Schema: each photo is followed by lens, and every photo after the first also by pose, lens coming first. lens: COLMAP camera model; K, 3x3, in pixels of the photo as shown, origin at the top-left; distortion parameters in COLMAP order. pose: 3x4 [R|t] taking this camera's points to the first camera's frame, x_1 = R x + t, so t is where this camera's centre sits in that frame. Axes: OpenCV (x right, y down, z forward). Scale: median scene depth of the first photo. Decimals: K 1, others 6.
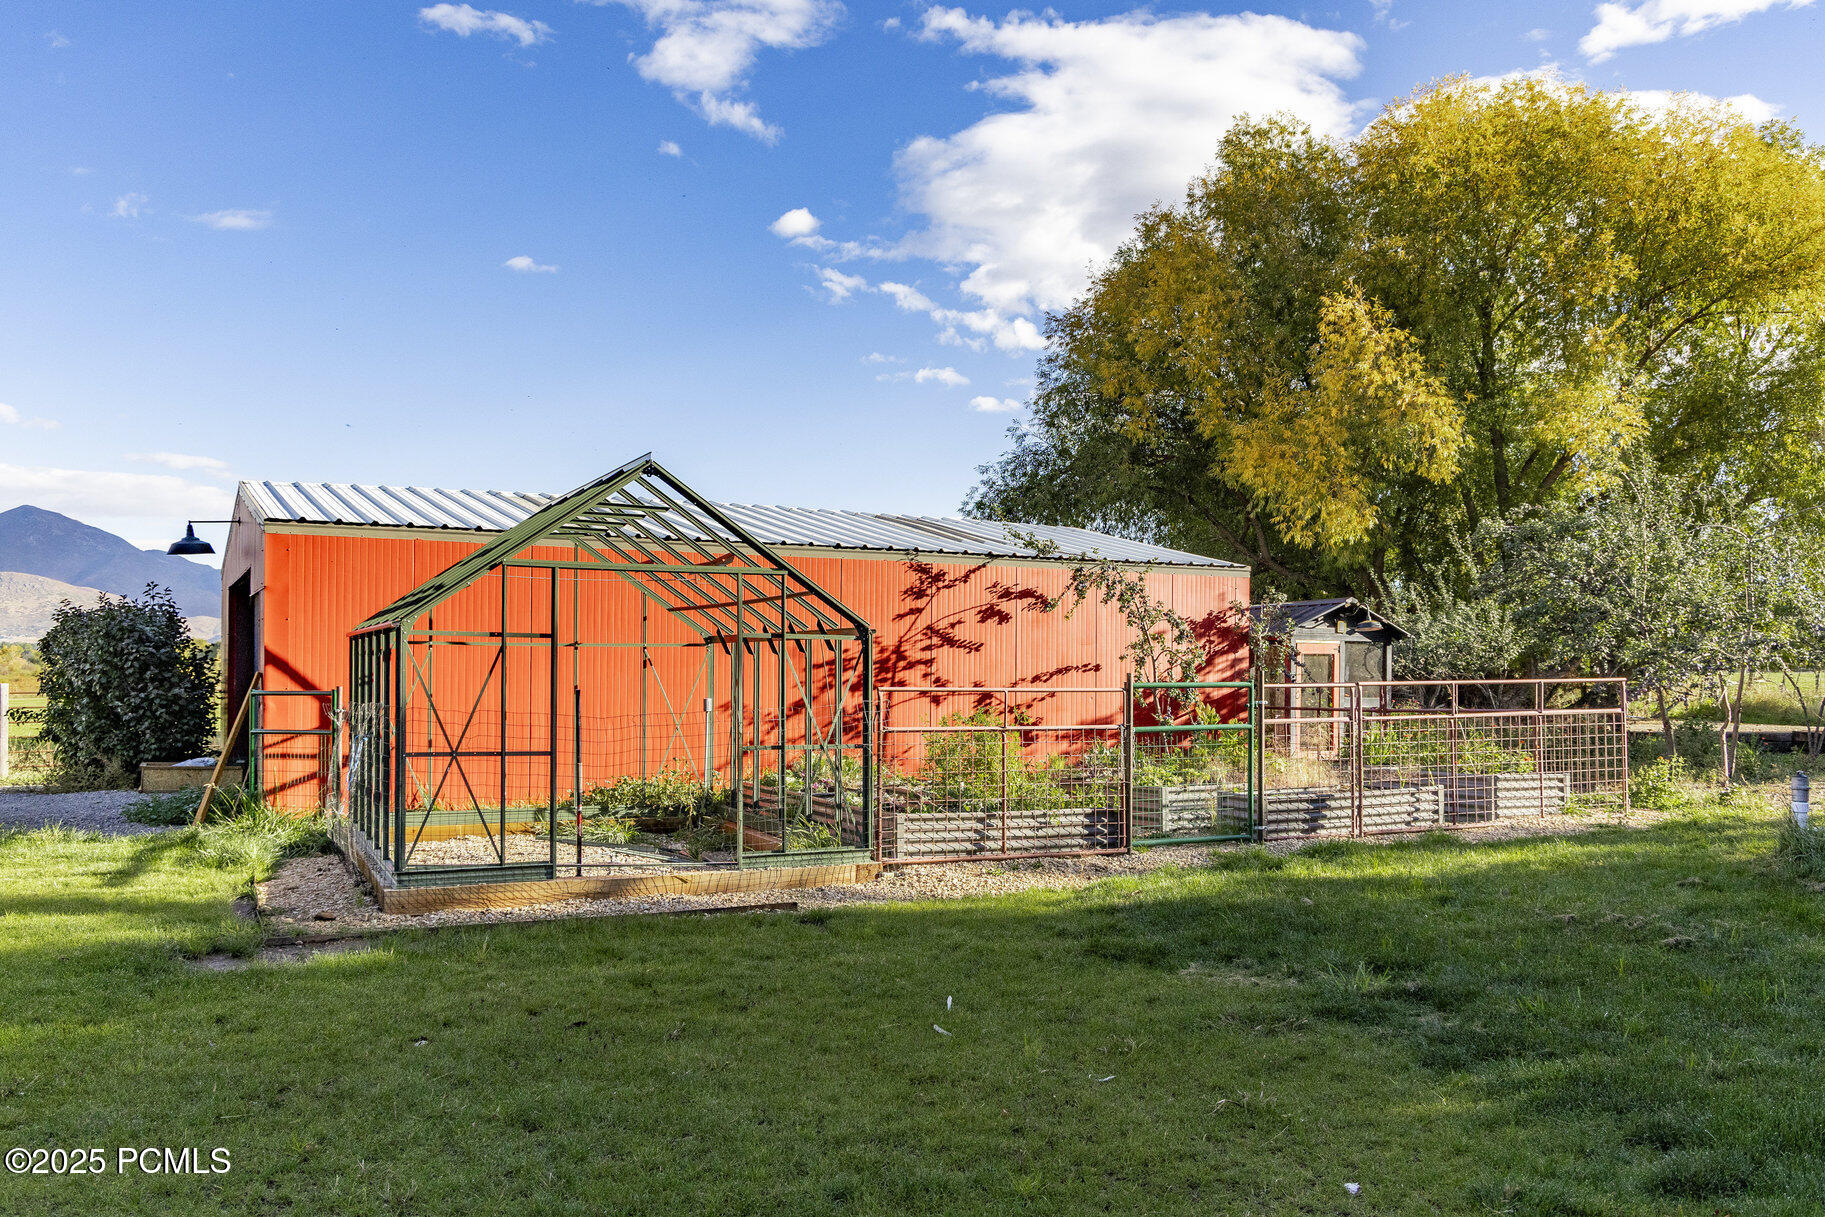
lens RADIAL K [[2323.7, 0, 913.3], [0, 2323.7, 606.2], [0, 0, 1]] dist [0.251477, 0.000000]
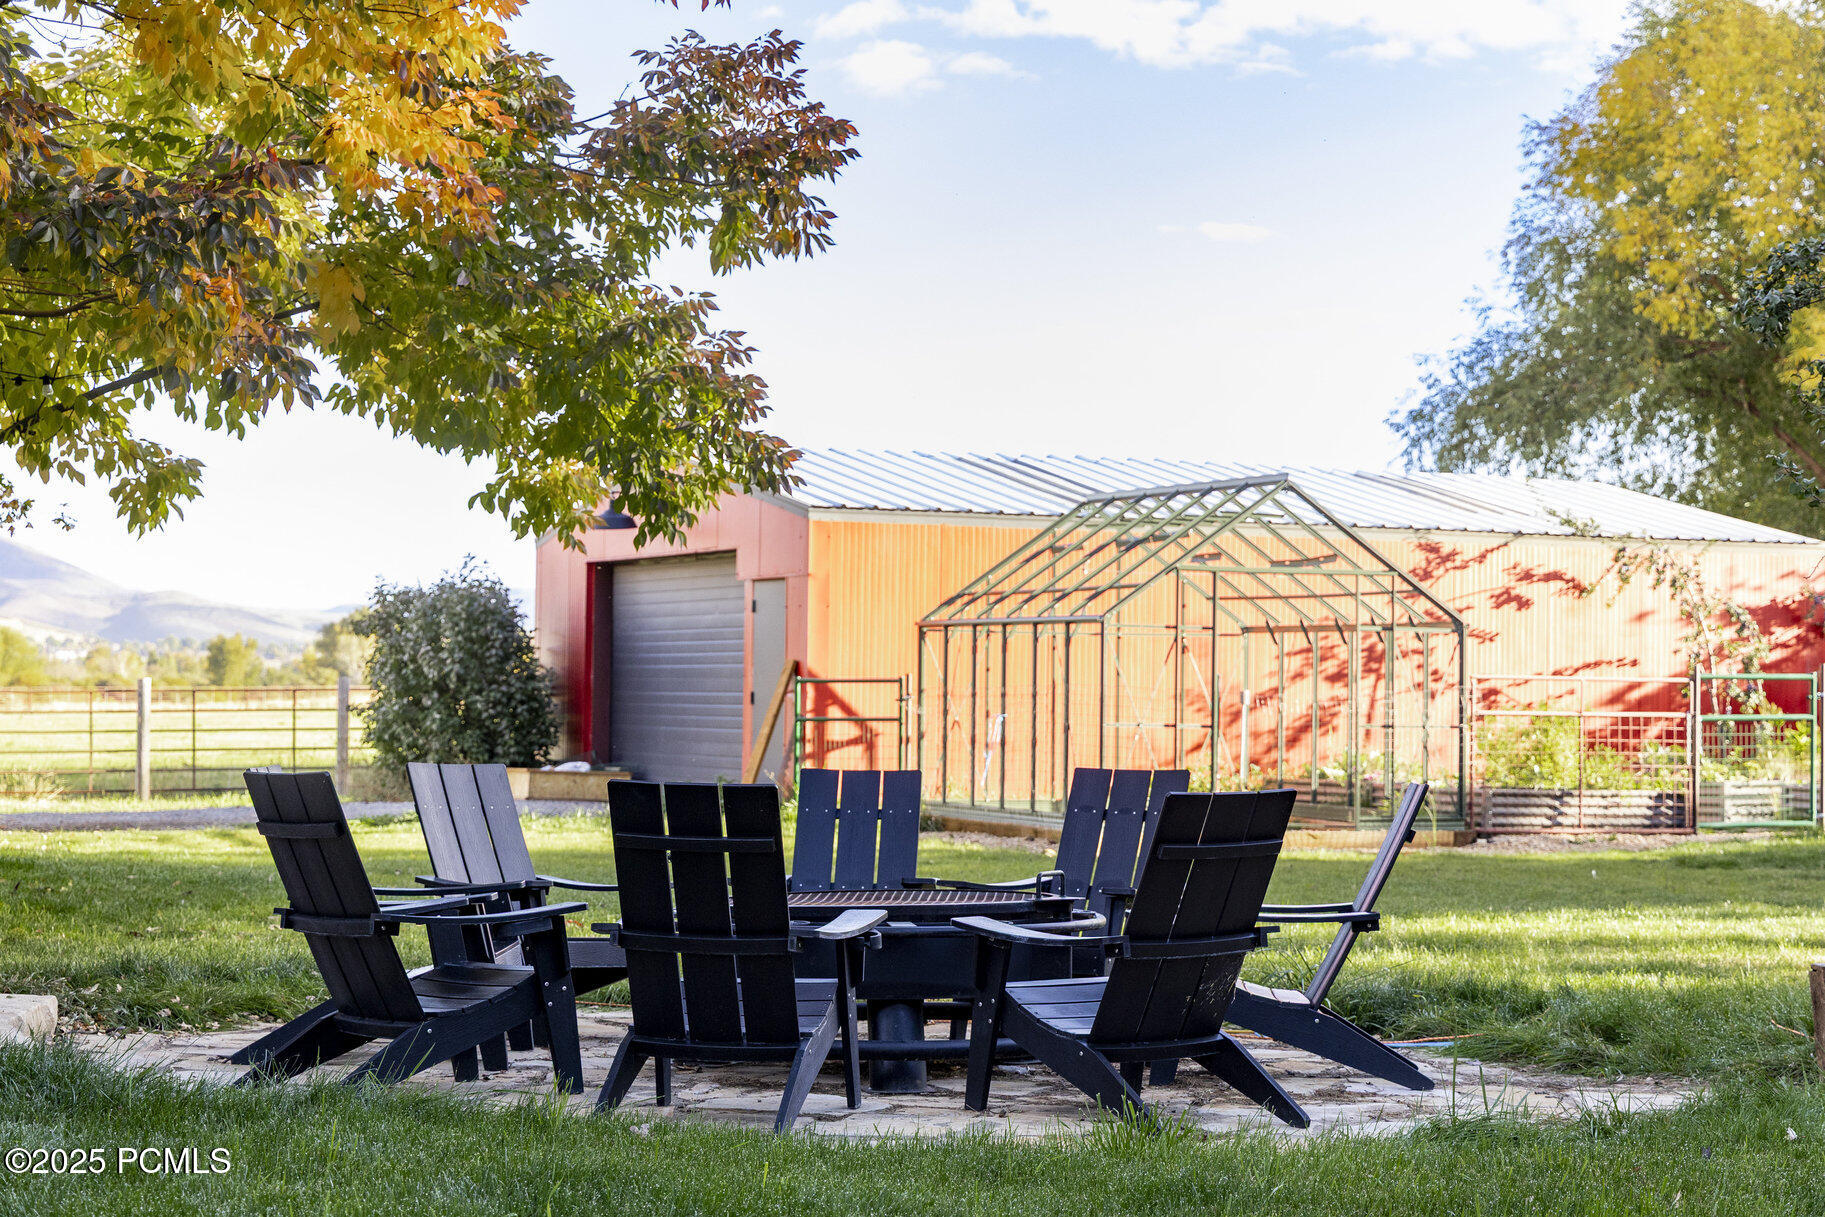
lens RADIAL K [[3620.3, 0, 911.7], [0, 3620.3, 603.7], [0, 0, 1]] dist [0.008122, 0.000000]
pose [[0.994030, 0.003600, -0.109050, -0.042407], [-0.002683, 0.999960, 0.008557, -0.006372], [0.109076, -0.008214, 0.993999, -0.349717]]
